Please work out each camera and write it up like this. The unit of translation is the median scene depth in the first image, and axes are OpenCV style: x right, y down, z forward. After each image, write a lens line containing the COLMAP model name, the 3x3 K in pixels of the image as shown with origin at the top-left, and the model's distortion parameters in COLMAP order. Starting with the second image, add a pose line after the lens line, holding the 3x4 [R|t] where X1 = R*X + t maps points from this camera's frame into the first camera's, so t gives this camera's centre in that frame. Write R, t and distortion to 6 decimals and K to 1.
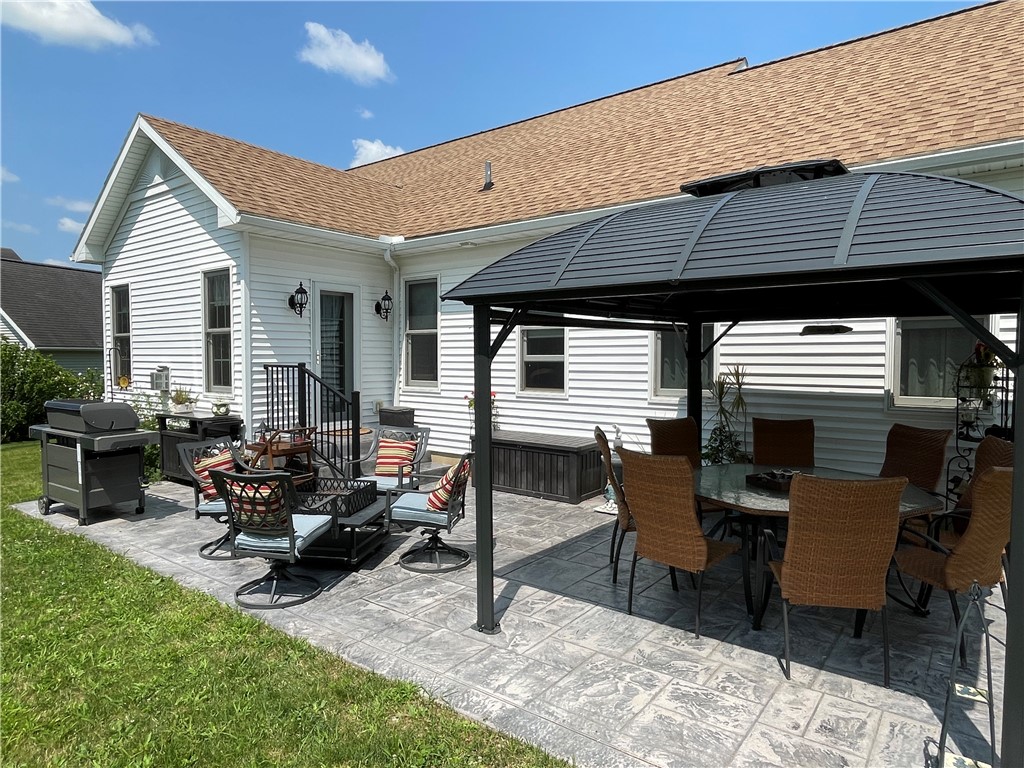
lens RADIAL K [[627.5, 0, 512.0], [0, 627.5, 384.0], [0, 0, 1]] dist [-0.002422, -0.000266]
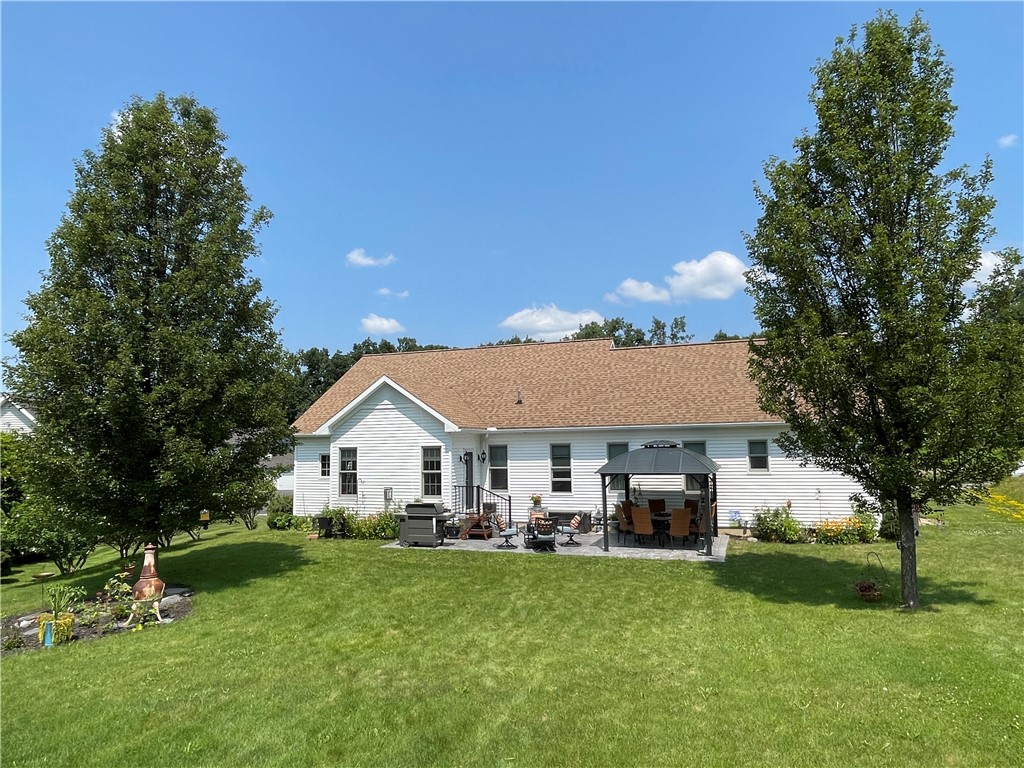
lens RADIAL K [[652.4, 0, 512.0], [0, 652.4, 384.0], [0, 0, 1]] dist [-0.008721, -0.001634]
pose [[0.950599, 0.015120, 0.310053, -0.973892], [0.029315, 0.989977, -0.138154, -0.065853], [-0.309034, 0.140418, 0.940628, -1.488369]]
